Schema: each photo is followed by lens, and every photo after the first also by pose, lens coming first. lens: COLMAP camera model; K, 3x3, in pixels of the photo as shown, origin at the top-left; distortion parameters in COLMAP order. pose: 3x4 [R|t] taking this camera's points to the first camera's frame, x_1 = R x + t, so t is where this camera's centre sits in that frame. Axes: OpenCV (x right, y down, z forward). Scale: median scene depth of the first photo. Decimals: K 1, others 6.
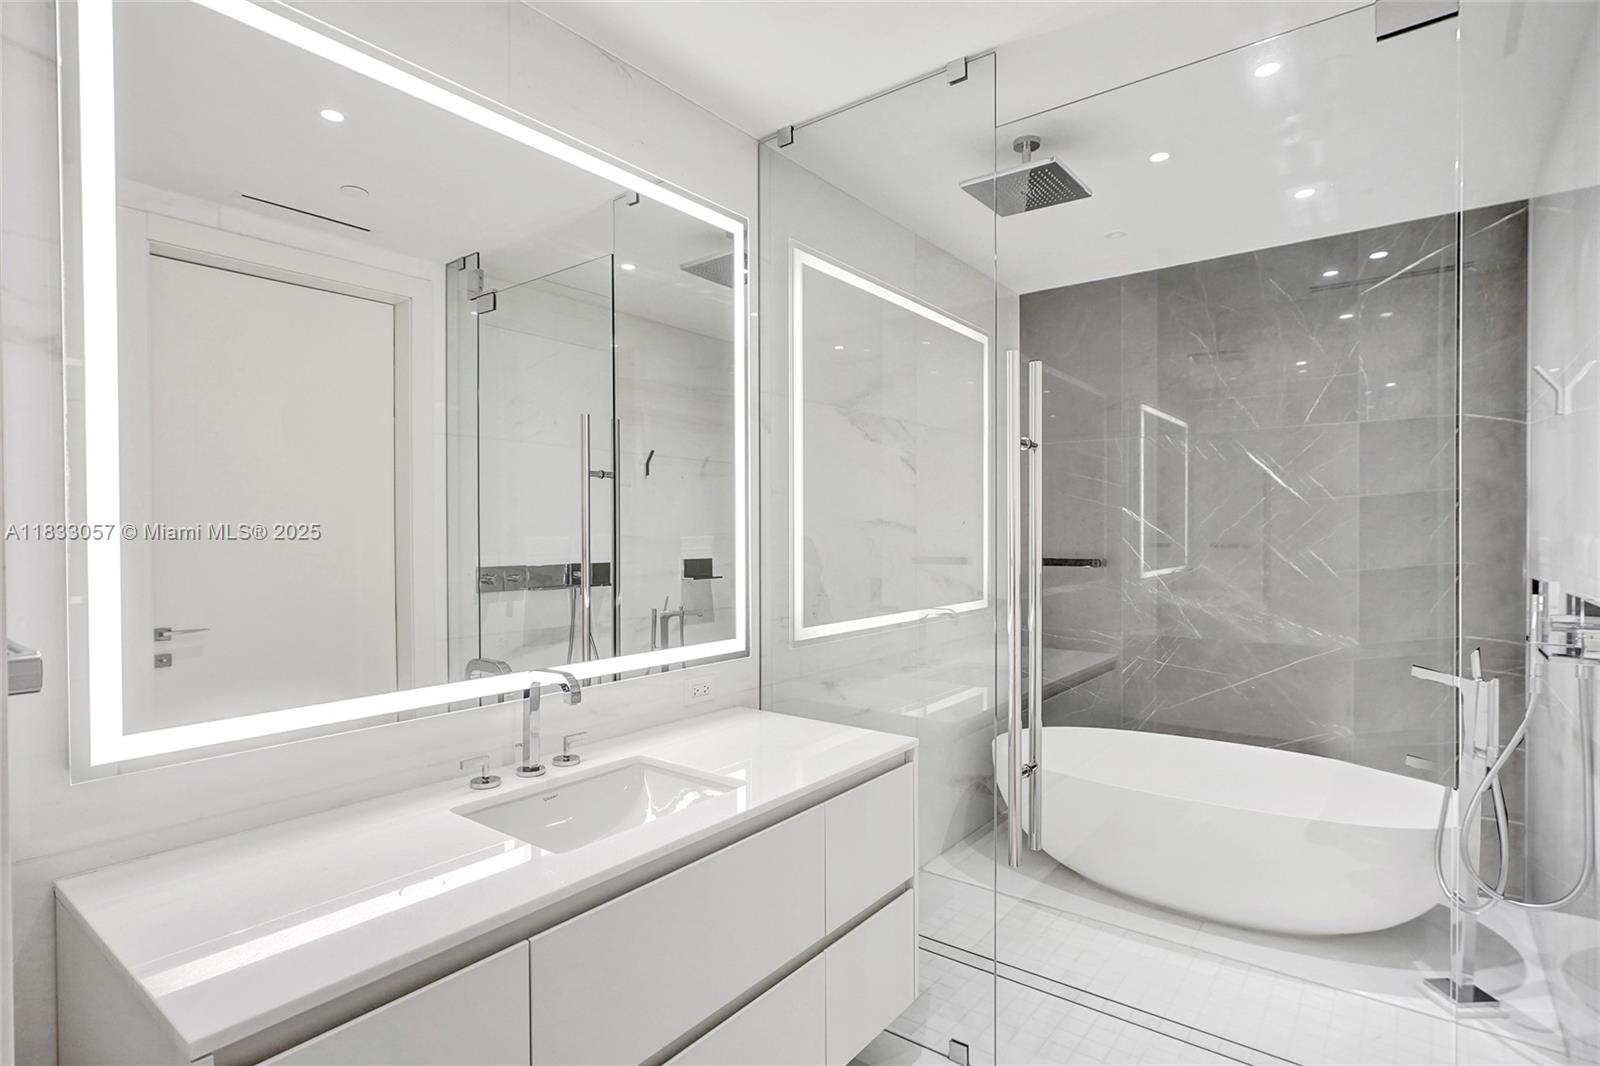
lens RADIAL K [[808.6, 0, 799.9], [0, 808.6, 539.5], [0, 0, 1]] dist [-0.002824, 0.002553]
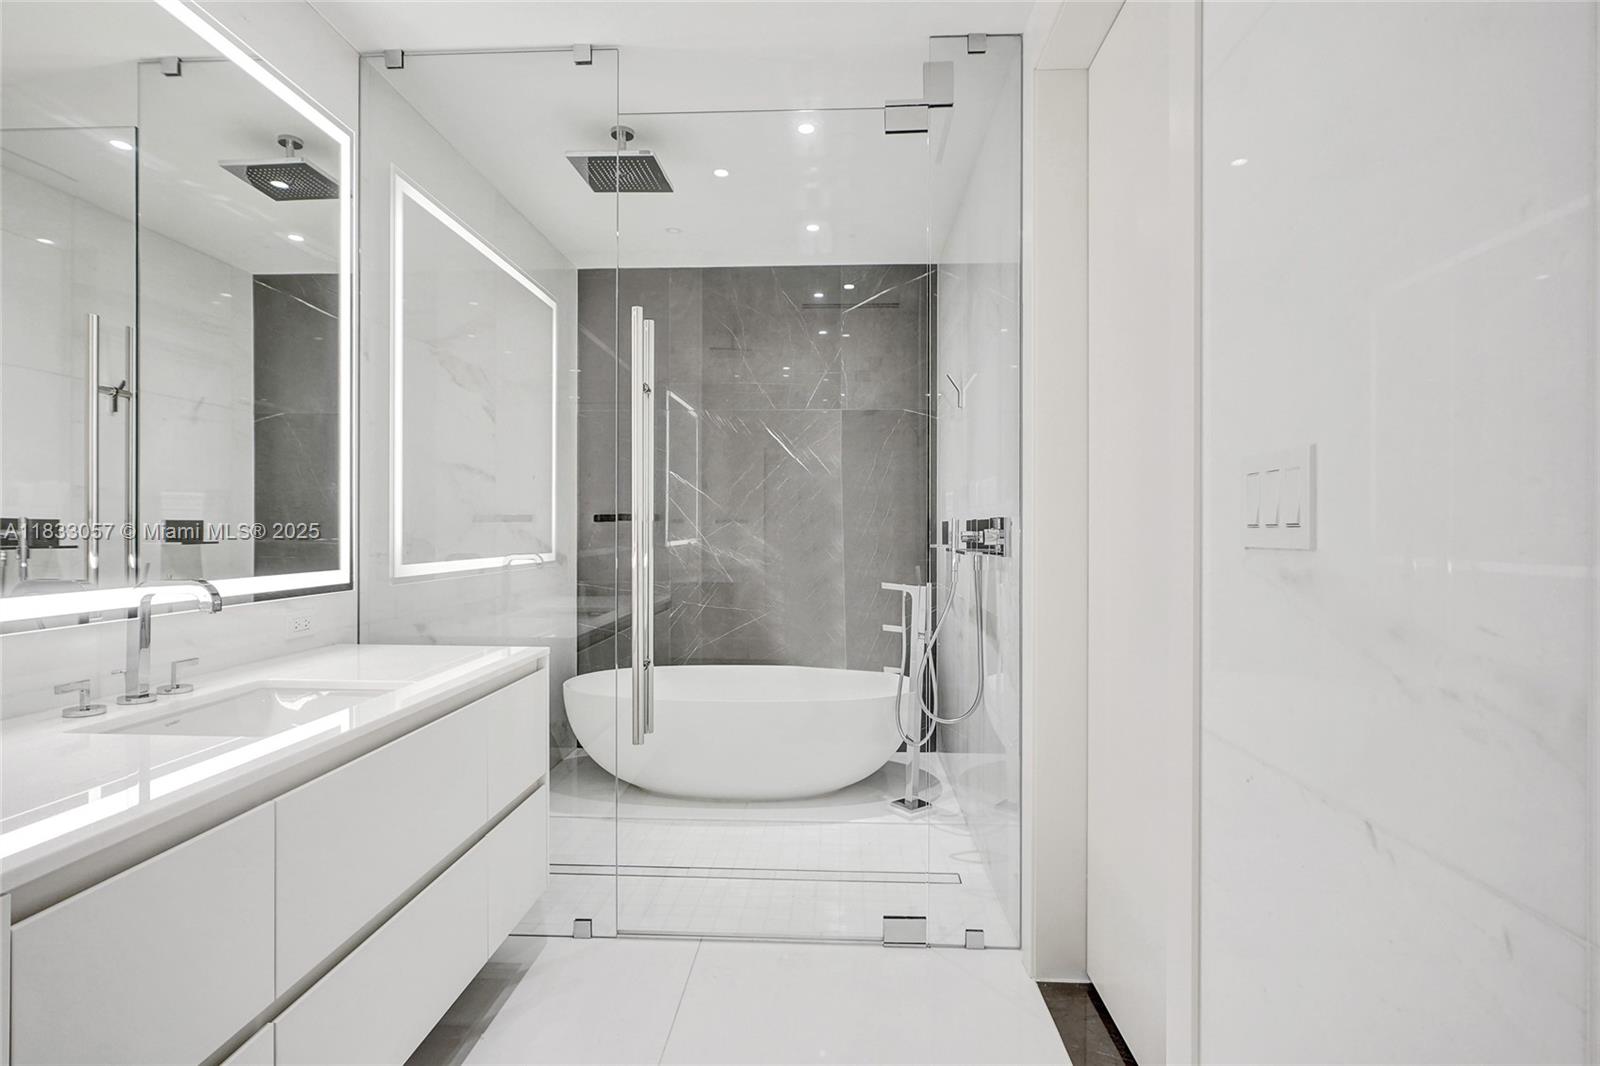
lens RADIAL K [[844.5, 0, 800.0], [0, 844.5, 533.0], [0, 0, 1]] dist [-0.001643, 0.001656]
pose [[0.820285, 0.001369, 0.571953, -0.191453], [0.003865, 0.999961, -0.007938, 0.083850], [-0.571942, 0.008722, 0.820248, -0.113855]]
